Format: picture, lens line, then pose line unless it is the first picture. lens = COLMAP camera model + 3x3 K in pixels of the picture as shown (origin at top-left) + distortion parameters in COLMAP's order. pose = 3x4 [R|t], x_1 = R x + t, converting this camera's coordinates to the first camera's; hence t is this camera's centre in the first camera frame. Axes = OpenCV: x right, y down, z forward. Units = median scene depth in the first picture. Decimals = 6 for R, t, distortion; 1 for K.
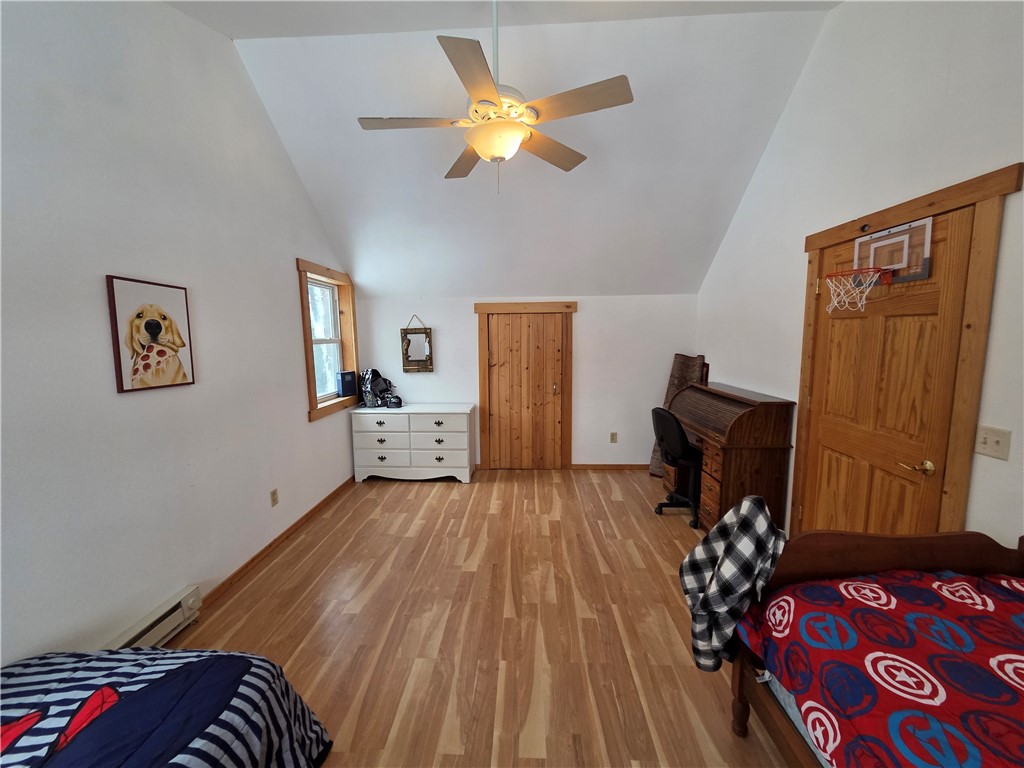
lens RADIAL K [[418.5, 0, 508.9], [0, 418.5, 388.1], [0, 0, 1]] dist [0.009263, -0.002944]
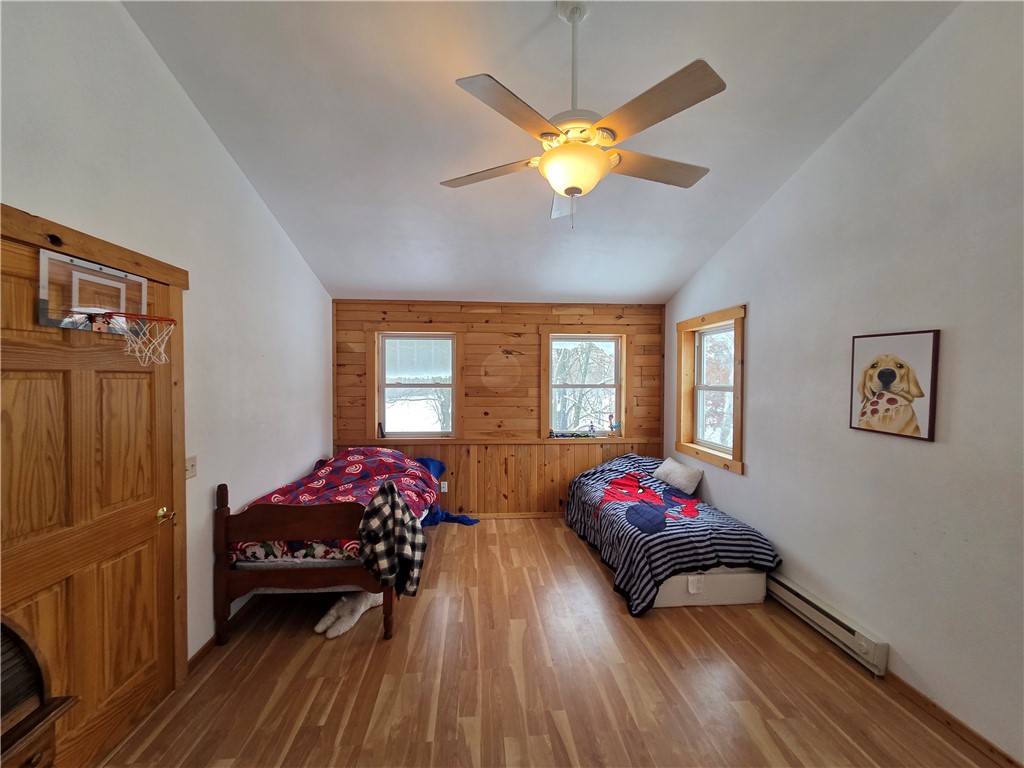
lens RADIAL K [[418.5, 0, 508.9], [0, 418.5, 388.1], [0, 0, 1]] dist [0.009263, -0.002944]
pose [[-0.991929, 0.013555, -0.126069, 0.227119], [-0.006282, 0.987795, 0.155633, -0.275516], [0.126640, 0.155169, -0.979737, 1.935848]]
